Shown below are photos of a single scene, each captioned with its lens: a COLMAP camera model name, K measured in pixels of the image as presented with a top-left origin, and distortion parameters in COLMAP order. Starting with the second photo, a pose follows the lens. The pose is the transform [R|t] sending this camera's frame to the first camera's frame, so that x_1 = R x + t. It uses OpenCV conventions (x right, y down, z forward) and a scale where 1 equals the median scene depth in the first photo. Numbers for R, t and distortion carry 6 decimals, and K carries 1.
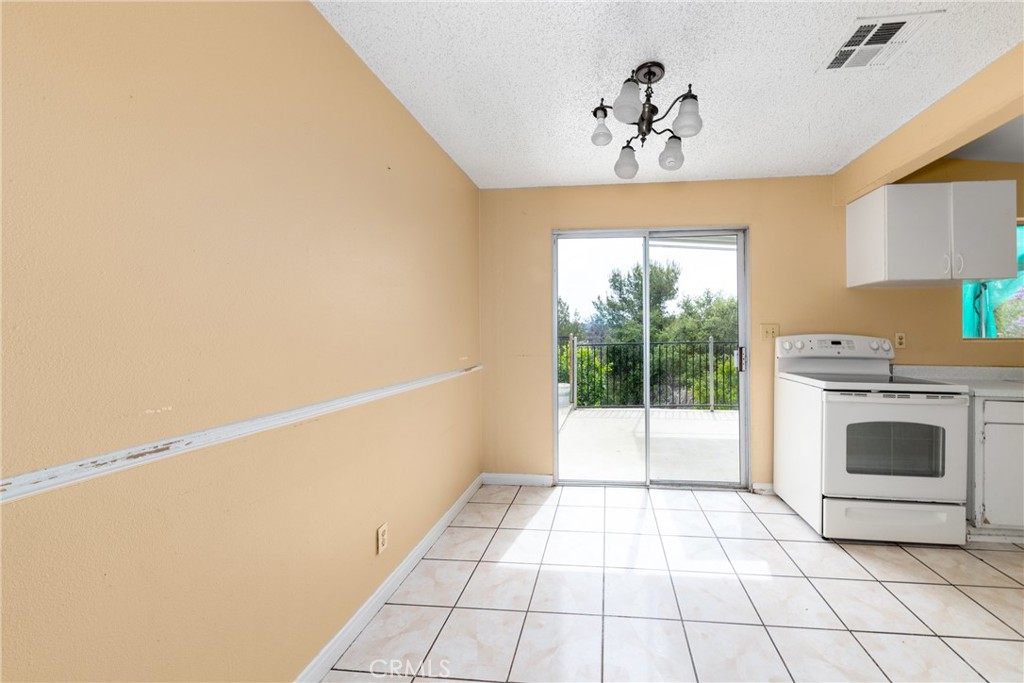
lens RADIAL K [[359.9, 0, 584.8], [0, 359.9, 334.3], [0, 0, 1]] dist [-0.001615, -0.000613]
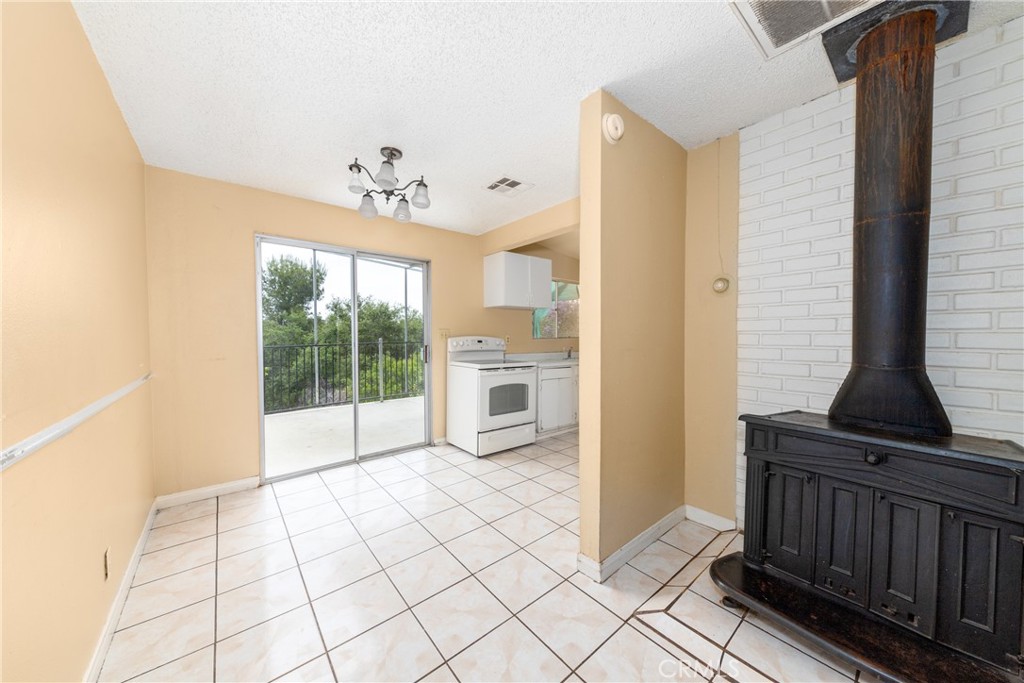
lens RADIAL K [[359.9, 0, 505.6], [0, 359.9, 348.1], [0, 0, 1]] dist [-0.001615, -0.000613]
pose [[0.716247, -0.023790, 0.697441, -0.341423], [0.000472, 0.999435, 0.033606, -0.000898], [-0.697847, -0.023741, 0.715853, -0.236949]]
